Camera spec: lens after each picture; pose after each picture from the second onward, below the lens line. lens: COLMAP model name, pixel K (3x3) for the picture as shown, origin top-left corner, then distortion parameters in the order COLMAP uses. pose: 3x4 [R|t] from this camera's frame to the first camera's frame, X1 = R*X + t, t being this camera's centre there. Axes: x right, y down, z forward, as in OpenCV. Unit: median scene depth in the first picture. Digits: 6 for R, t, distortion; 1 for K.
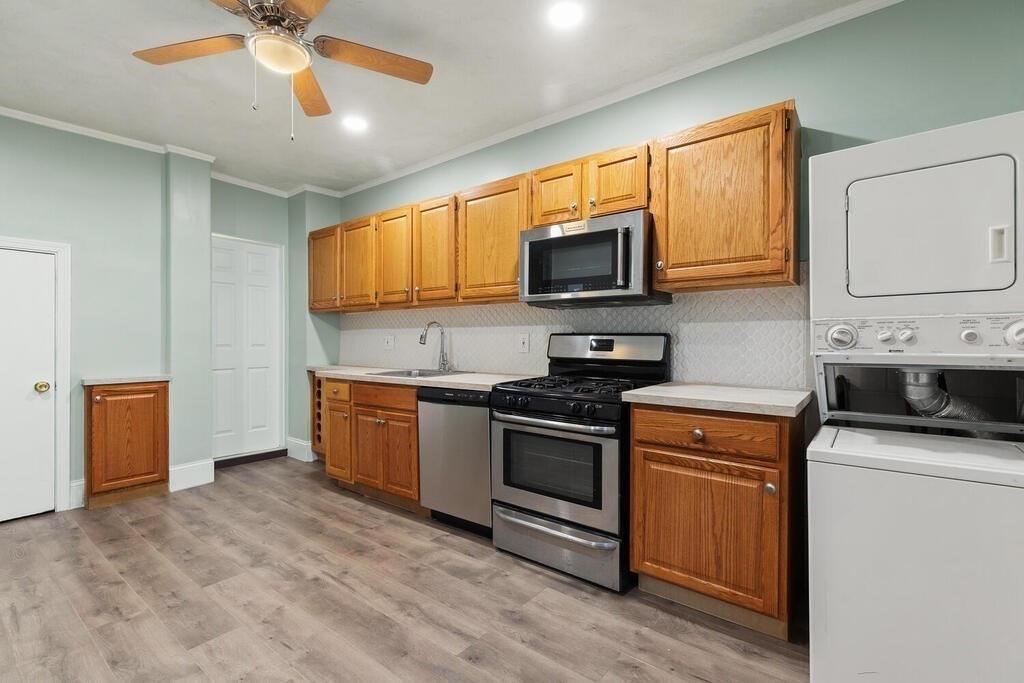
lens RADIAL K [[459.2, 0, 521.4], [0, 459.2, 343.1], [0, 0, 1]] dist [0.003653, 0.000132]
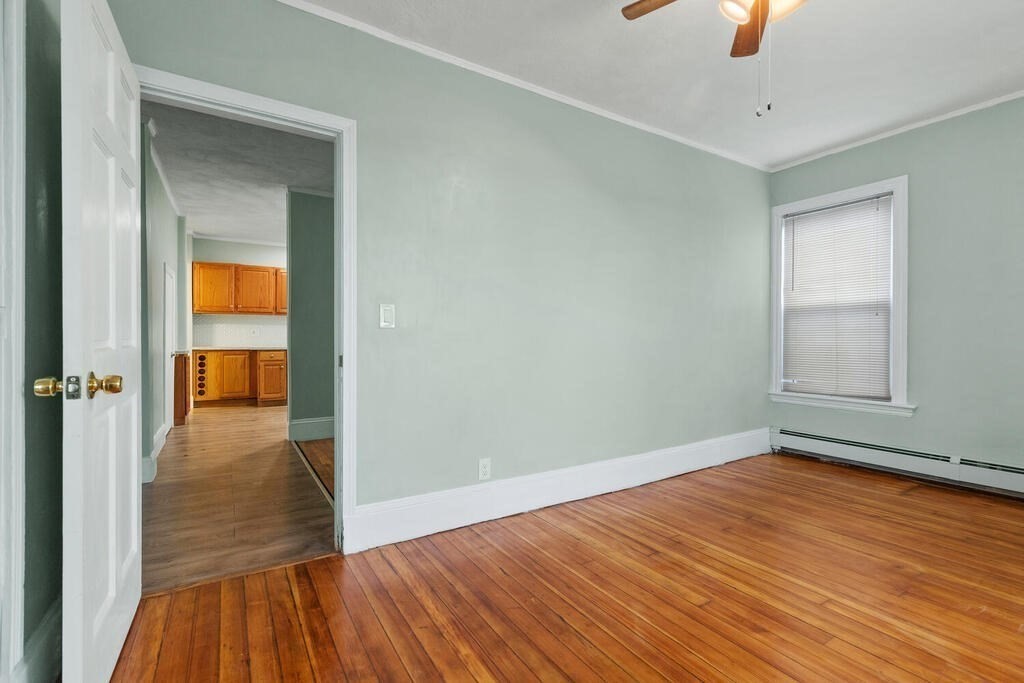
lens RADIAL K [[460.5, 0, 524.4], [0, 460.5, 335.9], [0, 0, 1]] dist [0.001123, -0.000245]
pose [[0.337468, 0.005413, 0.941321, -2.509087], [0.007300, 0.999938, -0.008367, 0.053810], [-0.941309, 0.009695, 0.337408, -0.945021]]
